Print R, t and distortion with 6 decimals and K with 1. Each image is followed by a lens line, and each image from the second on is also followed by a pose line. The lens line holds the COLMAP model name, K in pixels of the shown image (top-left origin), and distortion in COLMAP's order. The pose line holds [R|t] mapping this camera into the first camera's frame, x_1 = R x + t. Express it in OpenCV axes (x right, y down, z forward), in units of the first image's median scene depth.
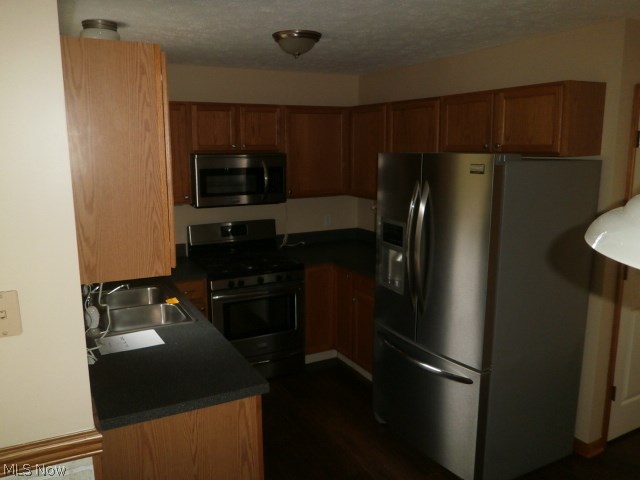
lens RADIAL K [[500.8, 0, 319.5], [0, 500.8, 231.4], [0, 0, 1]] dist [-0.047129, 0.006271]
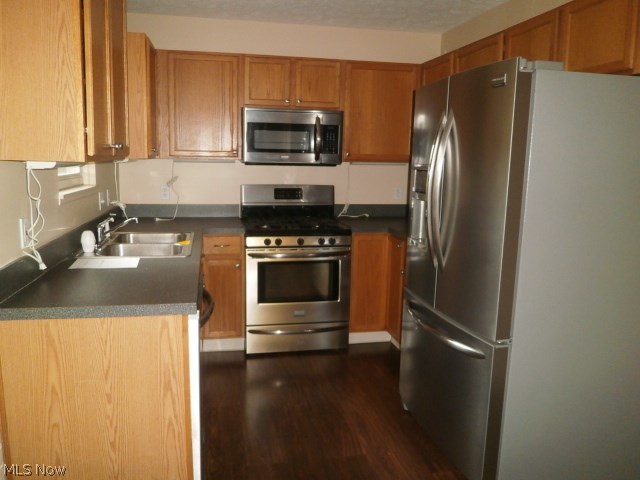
lens RADIAL K [[500.8, 0, 319.5], [0, 500.8, 231.4], [0, 0, 1]] dist [-0.047129, 0.006271]
pose [[0.959410, 0.063888, -0.274684, 0.171666], [-0.070881, 0.997363, -0.015597, 0.091143], [0.272963, 0.034433, 0.961408, 0.112924]]
